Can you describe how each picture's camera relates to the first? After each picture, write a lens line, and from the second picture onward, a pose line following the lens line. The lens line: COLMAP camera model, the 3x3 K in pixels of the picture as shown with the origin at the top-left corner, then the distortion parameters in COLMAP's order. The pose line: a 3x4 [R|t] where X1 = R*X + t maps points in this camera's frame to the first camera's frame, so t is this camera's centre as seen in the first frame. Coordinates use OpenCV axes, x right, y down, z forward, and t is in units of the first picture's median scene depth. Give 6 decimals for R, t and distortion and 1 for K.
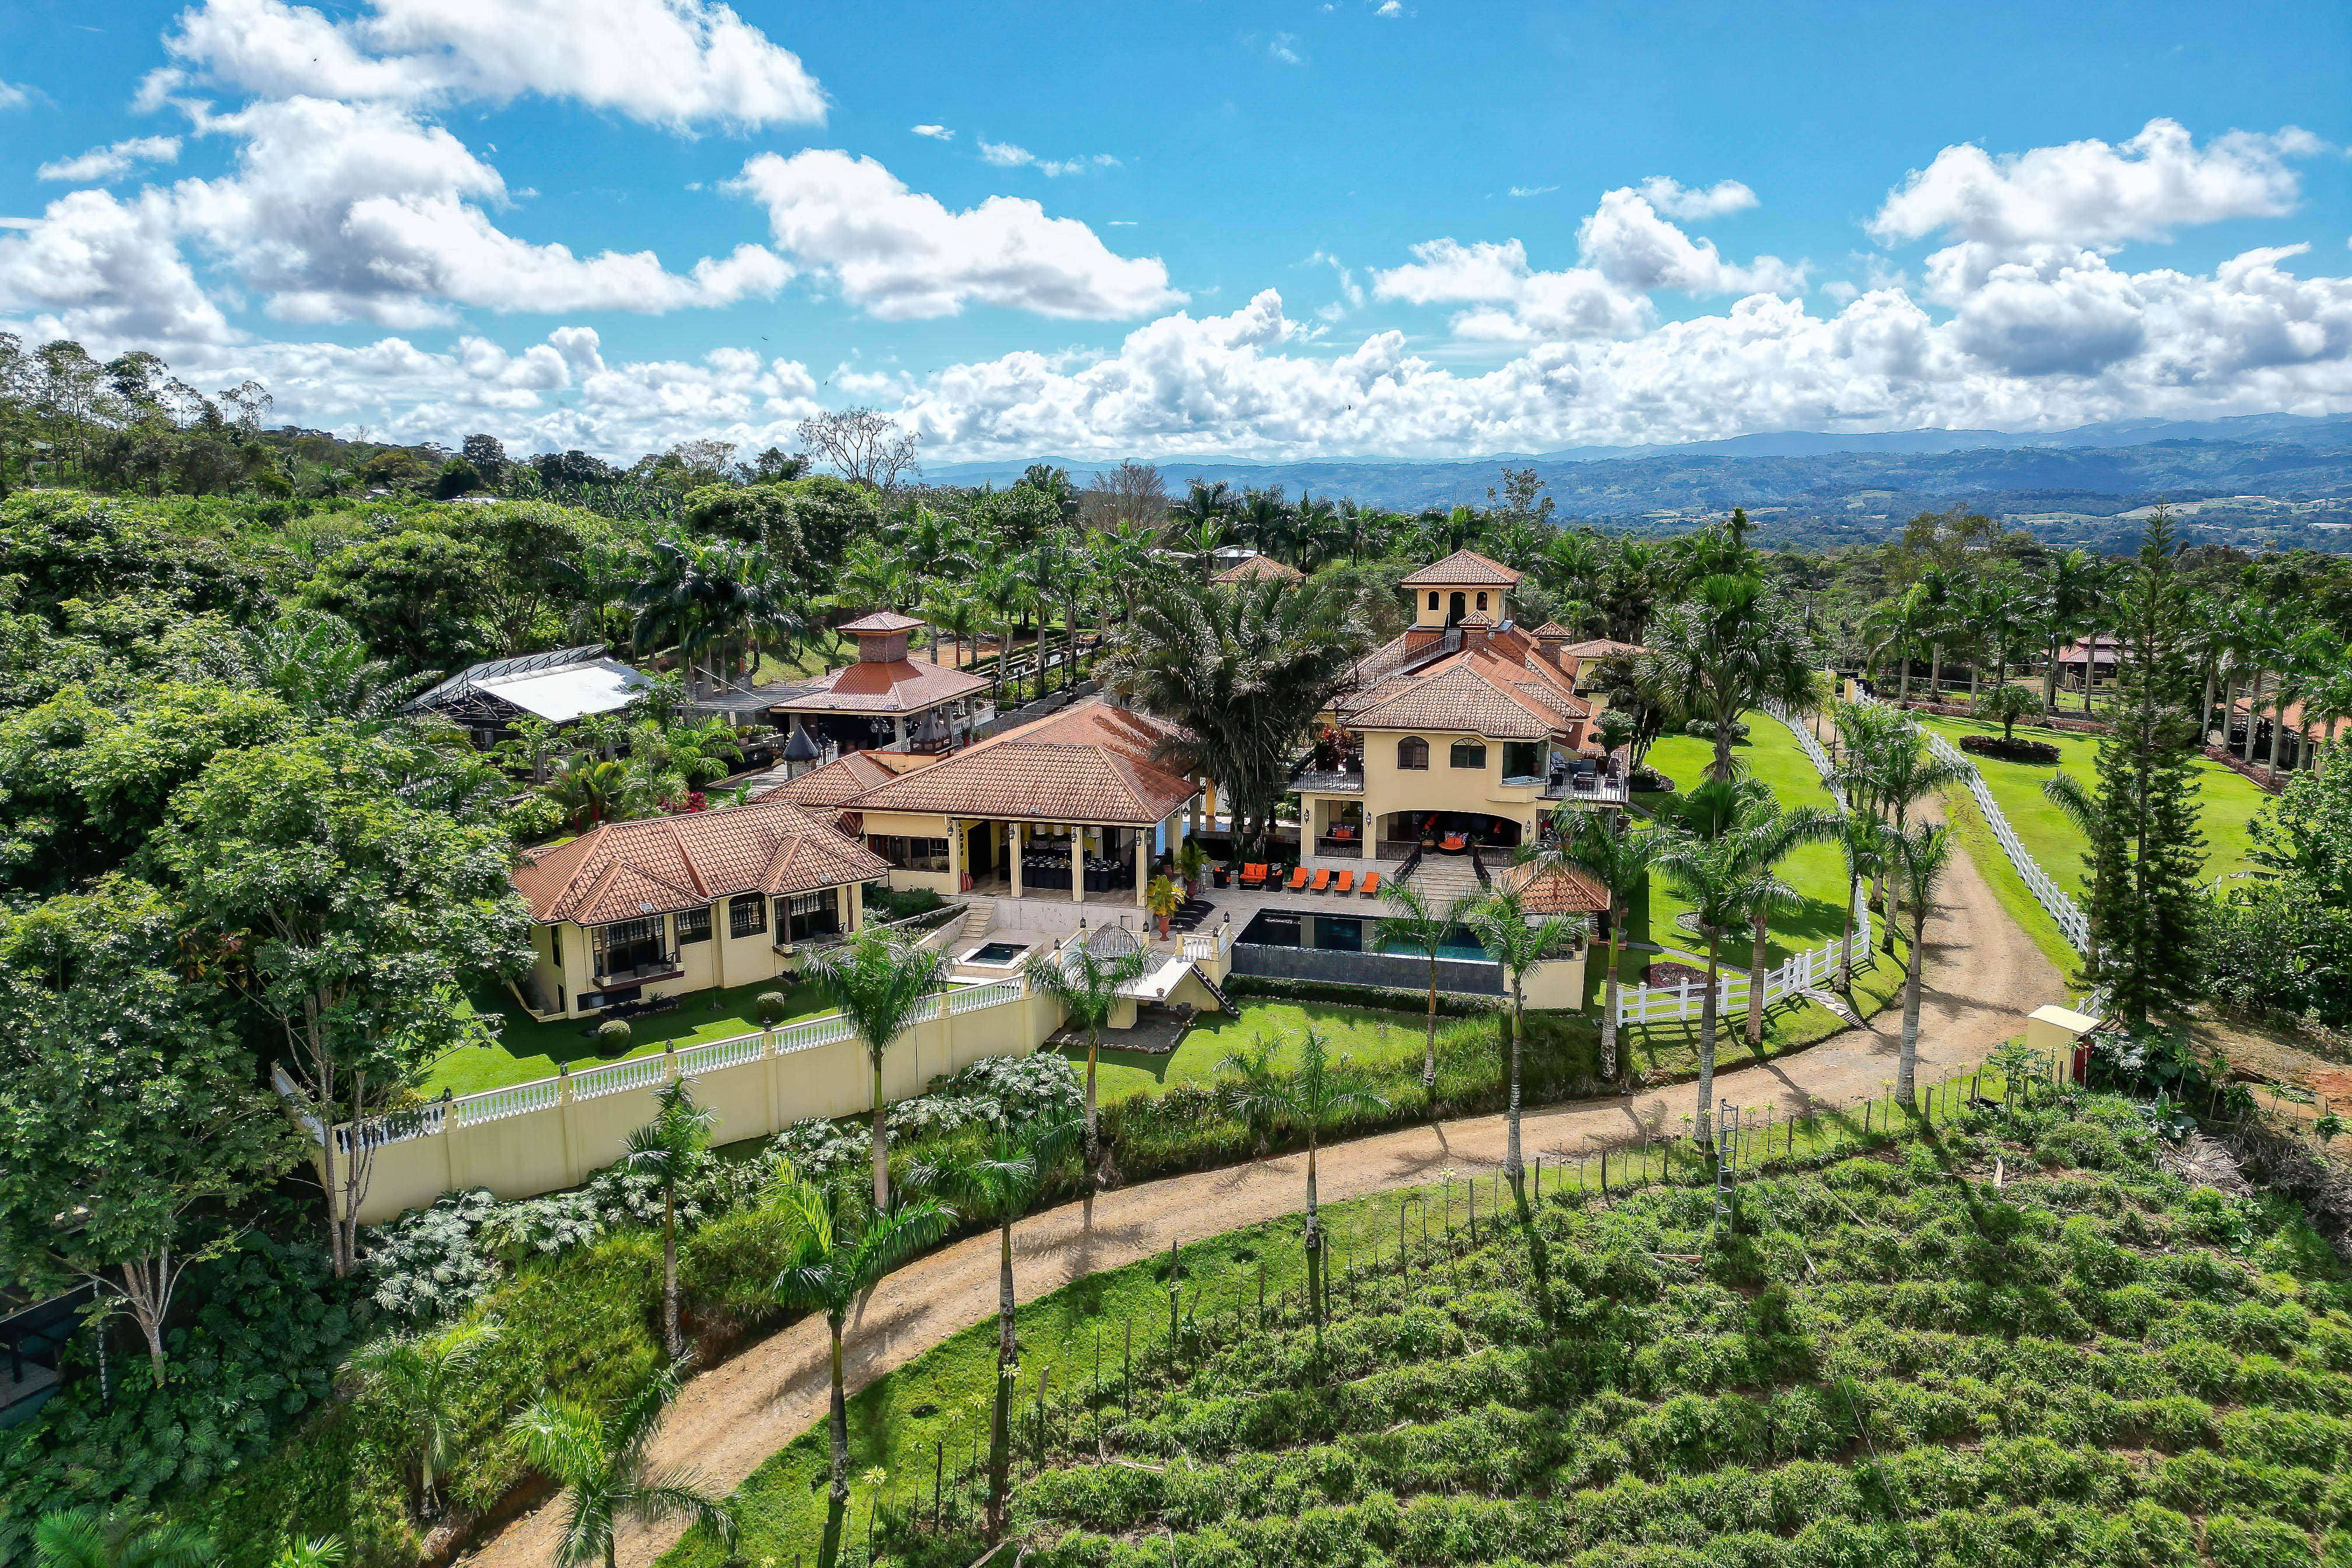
lens RADIAL K [[1619.5, 0, 1176.0], [0, 1619.5, 784.0], [0, 0, 1]] dist [0.006944, 0.000318]
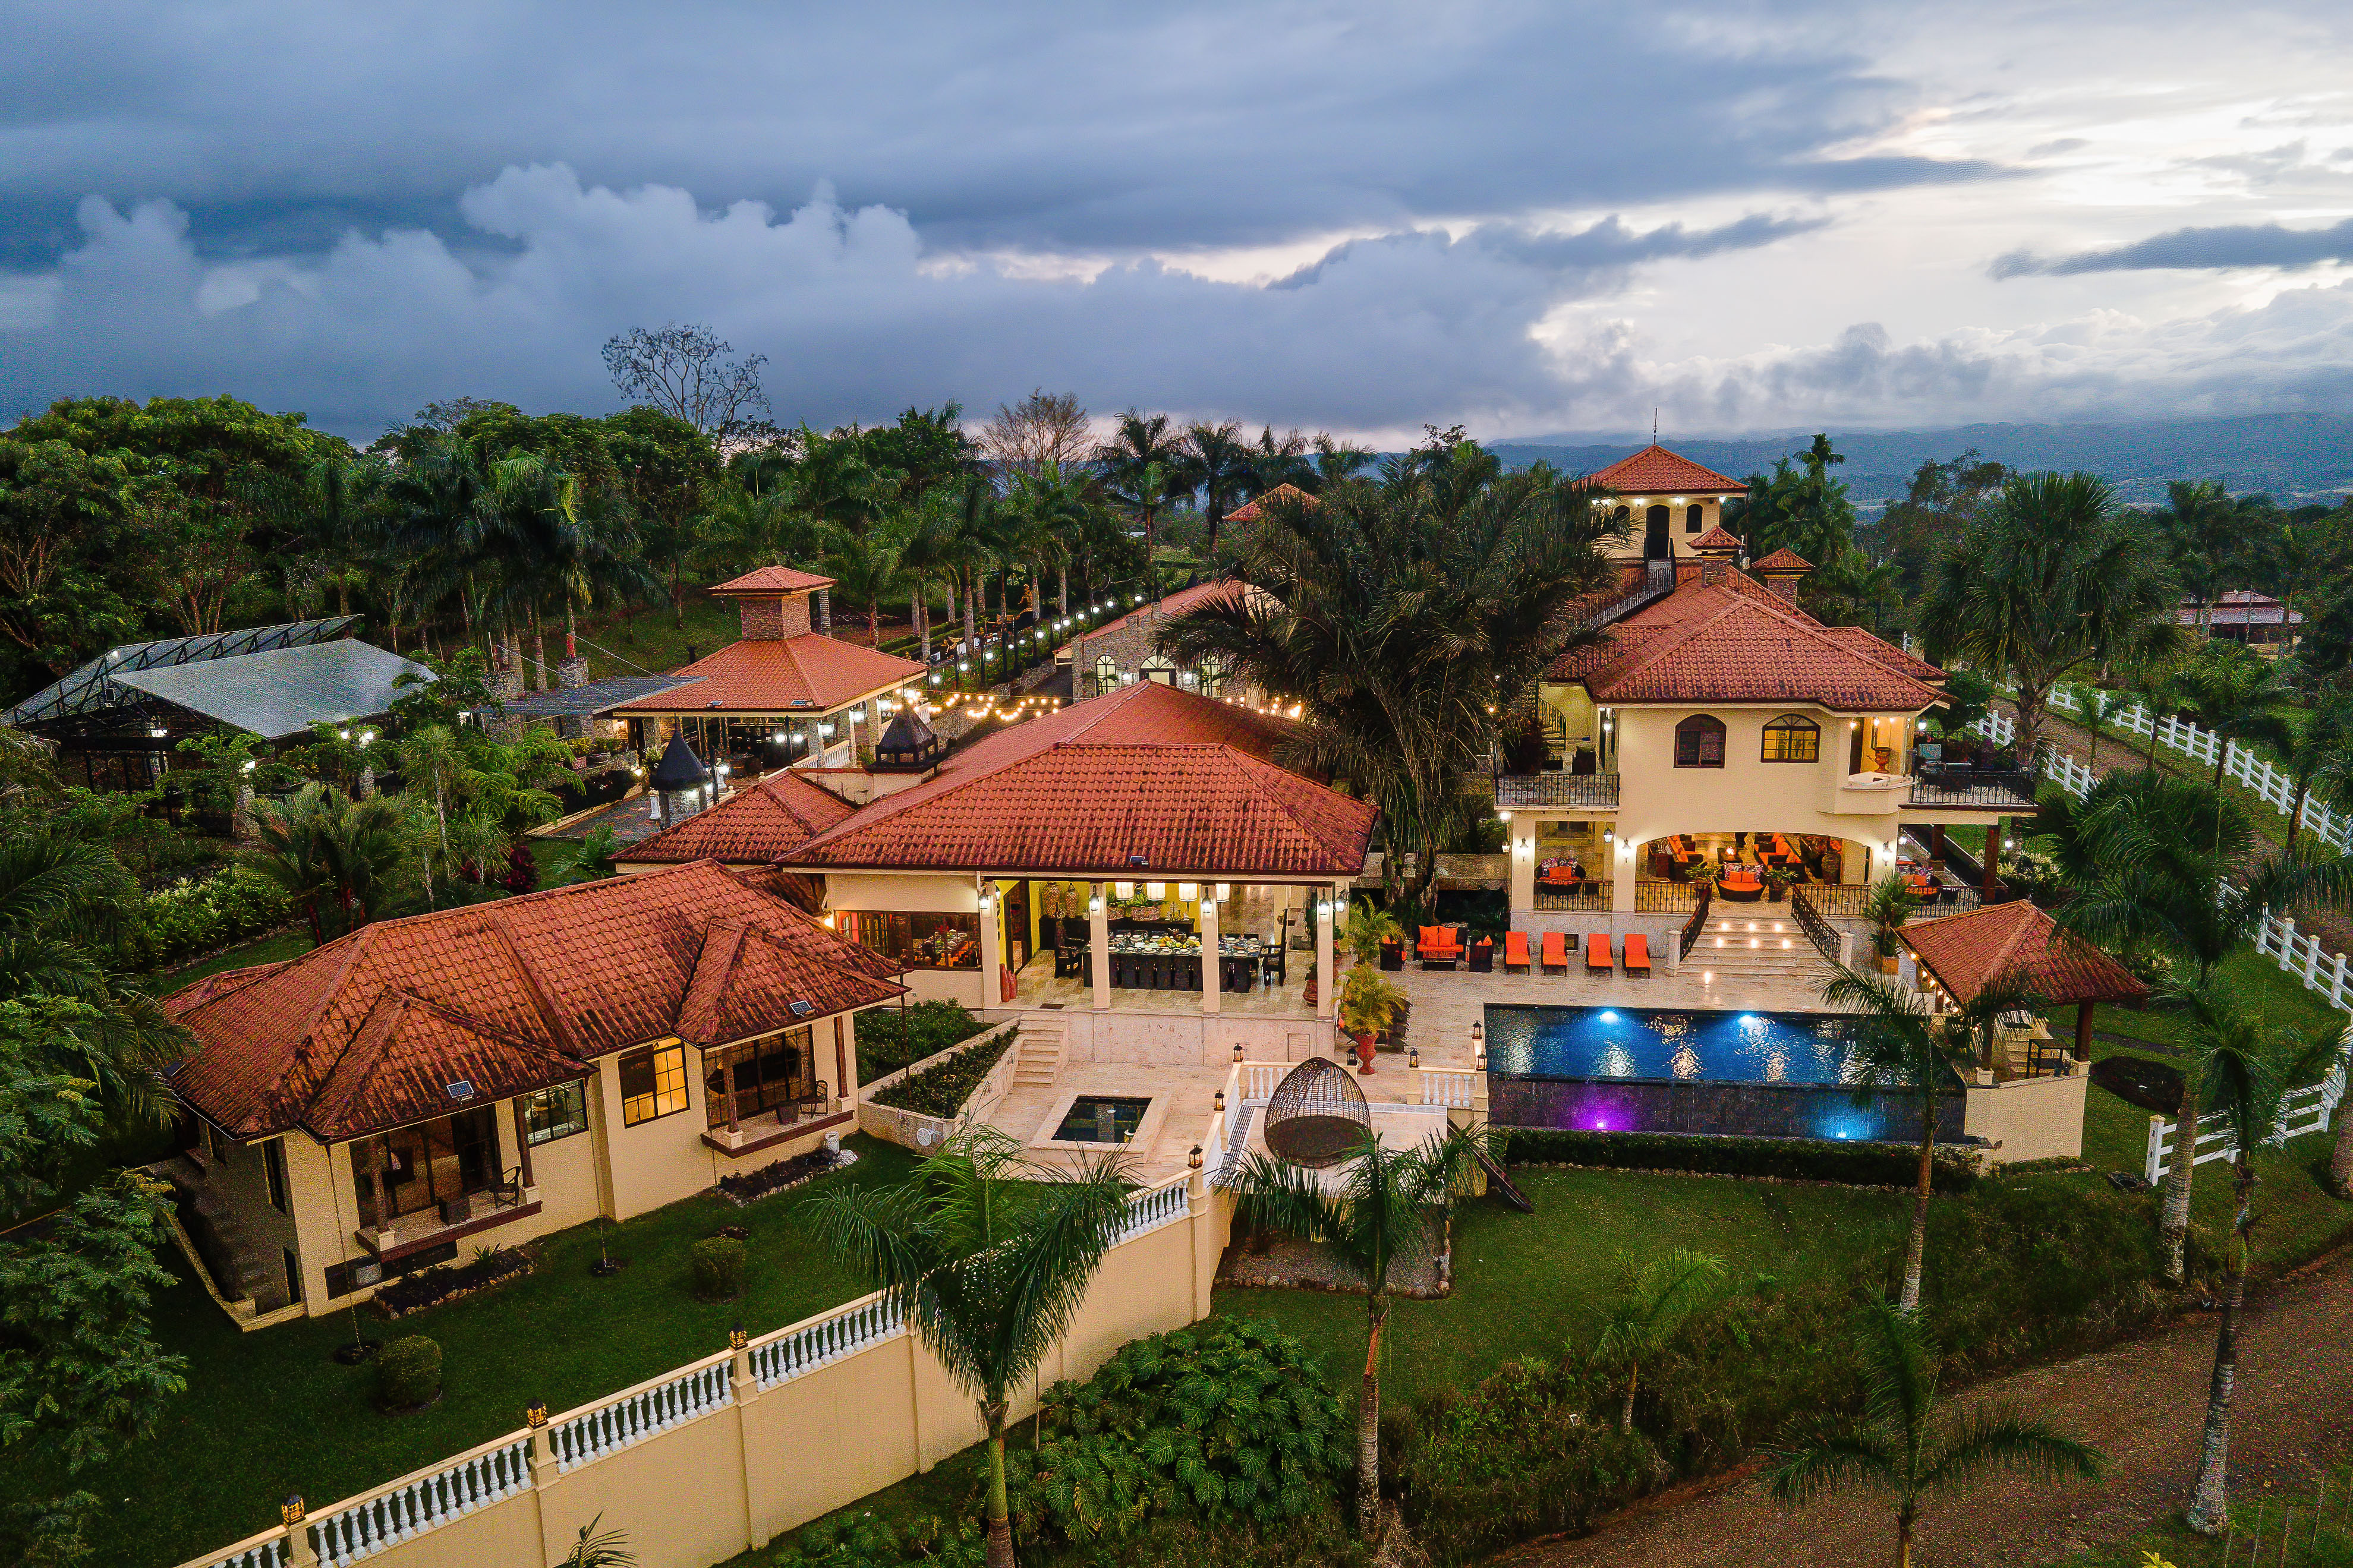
lens RADIAL K [[1766.0, 0, 1177.4], [0, 1766.0, 877.2], [0, 0, 1]] dist [-0.007231, 0.079813]
pose [[0.994924, -0.039717, 0.092456, -0.124957], [0.035950, 0.998468, 0.042060, -0.002777], [-0.093985, -0.038523, 0.994828, 0.354783]]
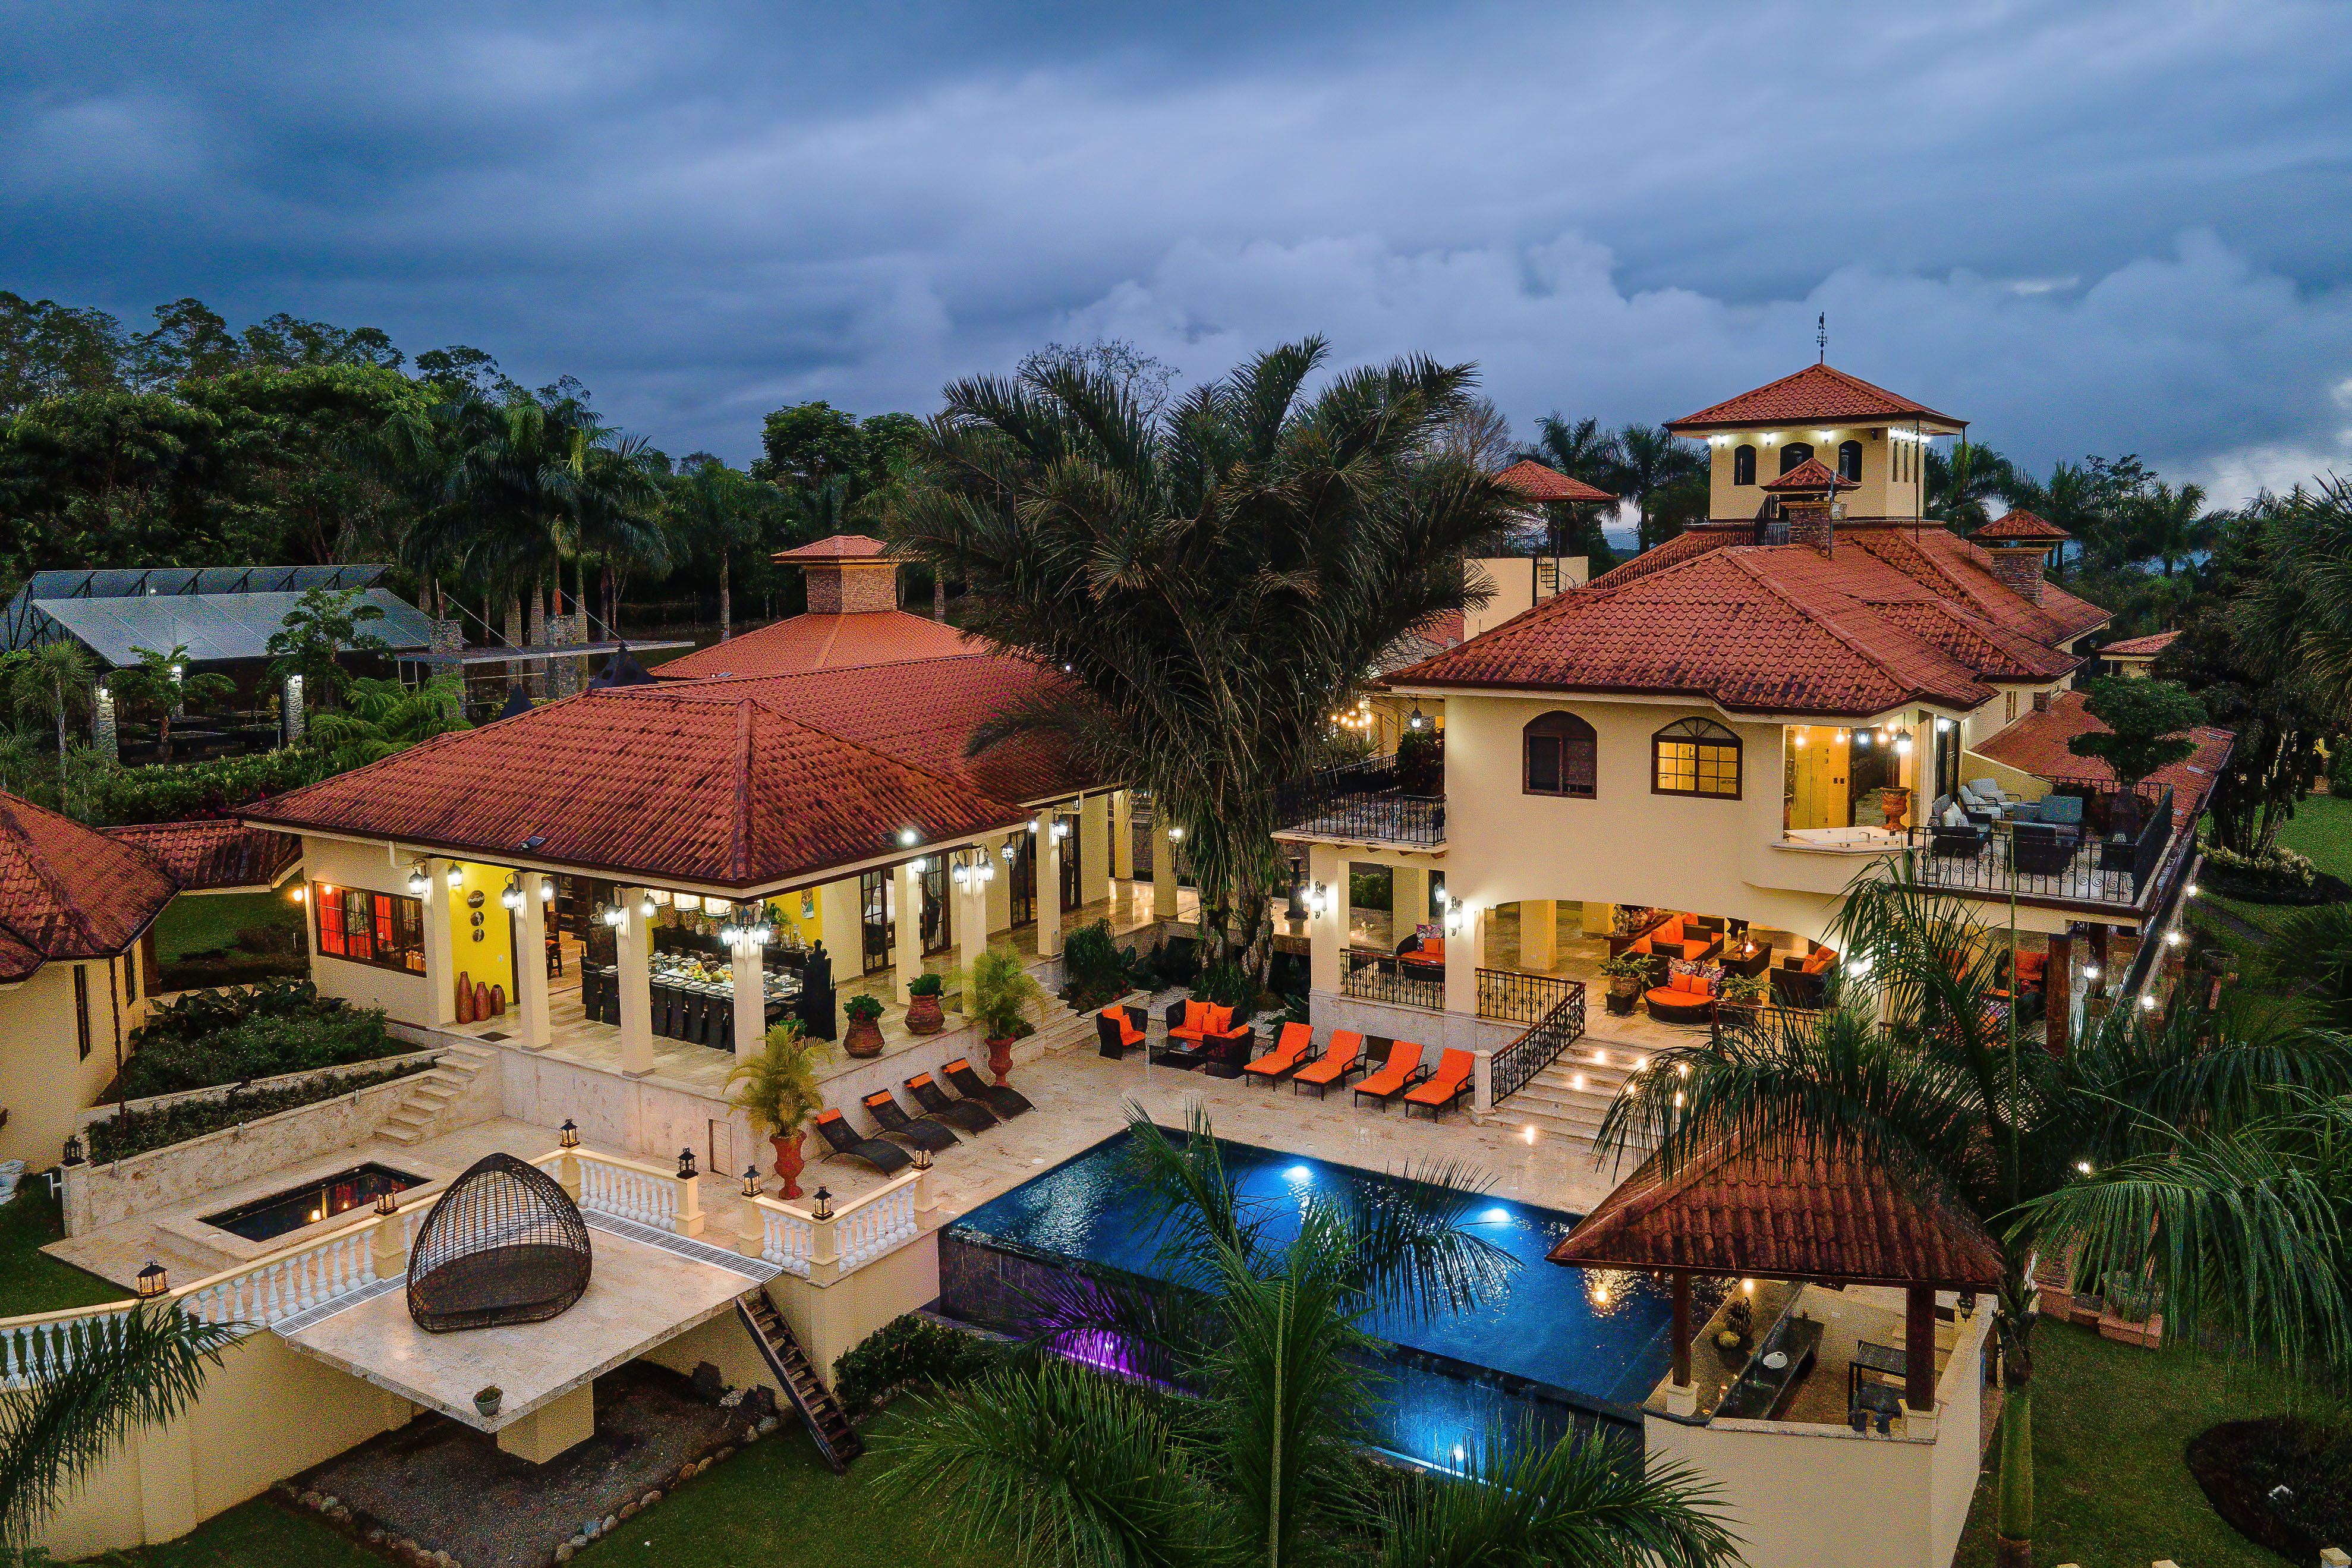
lens RADIAL K [[1759.7, 0, 1176.0], [0, 1759.7, 784.0], [0, 0, 1]] dist [0.001475, 0.003249]
pose [[0.957132, 0.037521, -0.287213, 0.188025], [-0.050857, 0.997940, -0.039109, 0.009845], [0.285154, 0.052039, 0.957068, 0.593596]]
